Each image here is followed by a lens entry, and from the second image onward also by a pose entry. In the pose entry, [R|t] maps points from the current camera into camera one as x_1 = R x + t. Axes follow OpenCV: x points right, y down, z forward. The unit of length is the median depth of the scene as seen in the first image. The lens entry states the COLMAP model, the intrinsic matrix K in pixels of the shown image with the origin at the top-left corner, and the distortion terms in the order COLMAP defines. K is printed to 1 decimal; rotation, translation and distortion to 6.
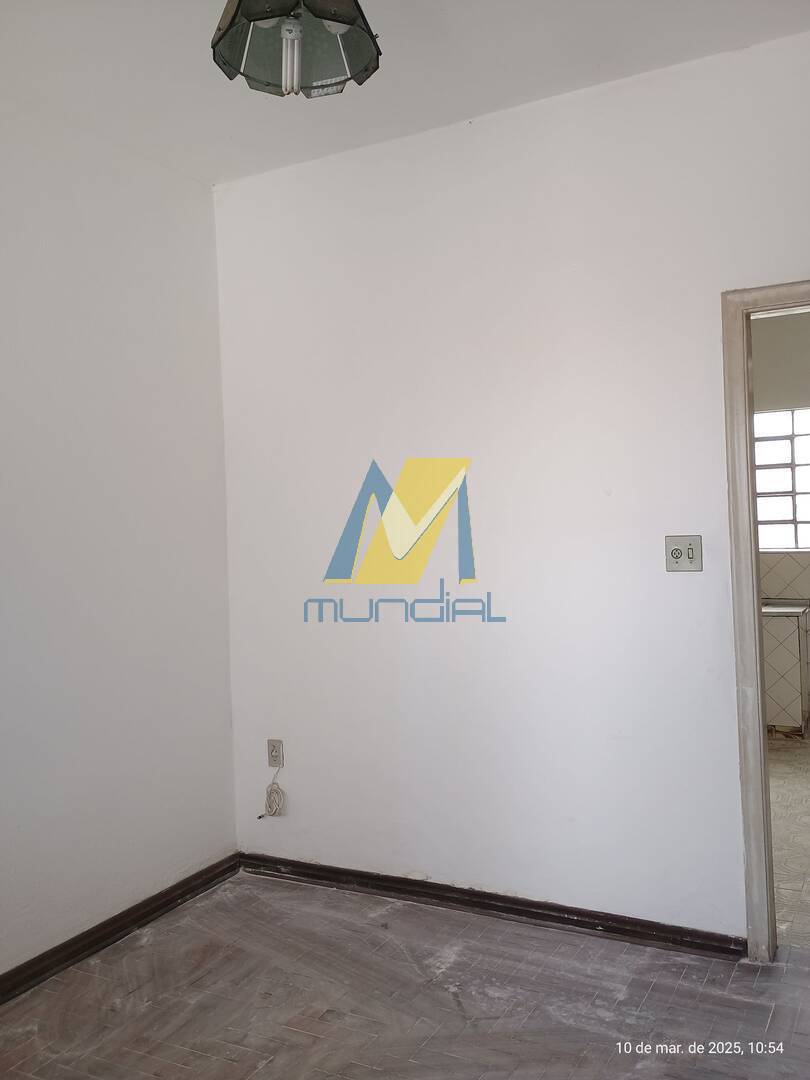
lens RADIAL K [[957.3, 0, 394.1], [0, 957.3, 531.9], [0, 0, 1]] dist [0.066675, -0.089293]
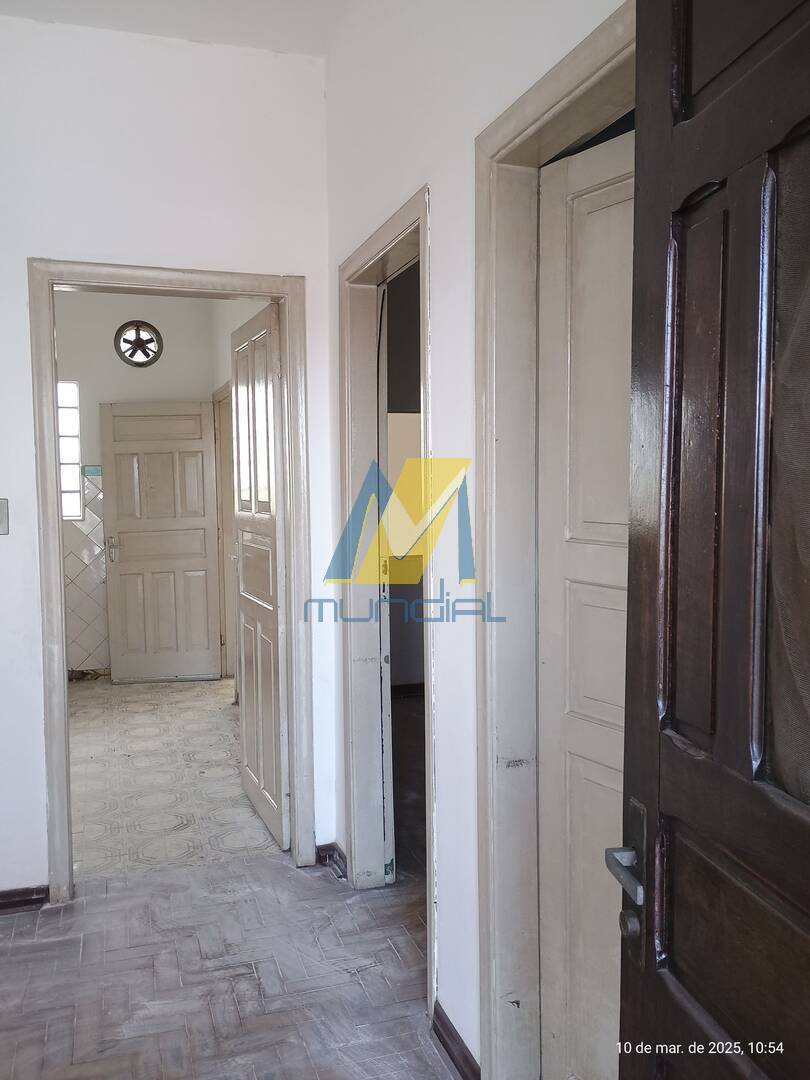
lens RADIAL K [[957.3, 0, 405.9], [0, 957.3, 539.7], [0, 0, 1]] dist [0.066675, -0.089293]
pose [[0.708616, -0.017048, 0.705389, -0.095086], [-0.009732, 0.999377, 0.033930, 0.007448], [-0.705527, -0.030908, 0.708008, -0.002425]]
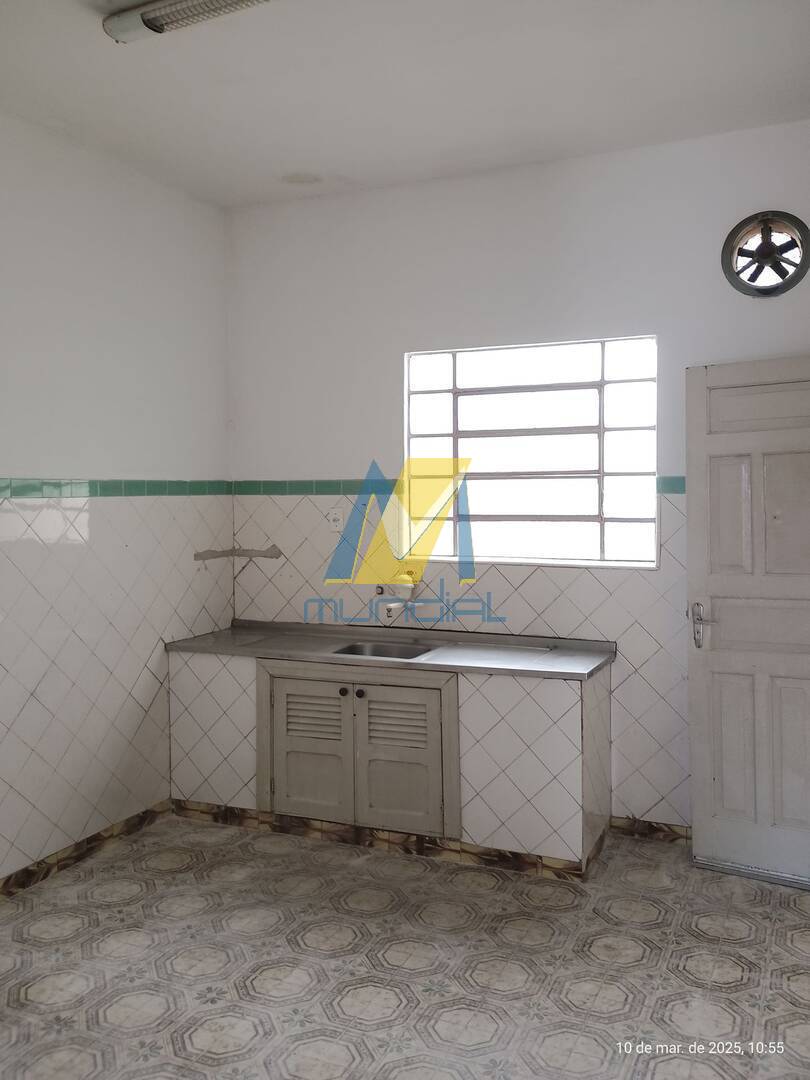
lens RADIAL K [[957.3, 0, 399.0], [0, 957.3, 536.5], [0, 0, 1]] dist [0.066675, -0.089293]
pose [[0.997714, 0.016753, 0.065462, 0.605484], [-0.019457, 0.998974, 0.040887, -0.055098], [-0.064710, -0.042068, 0.997017, 0.949923]]
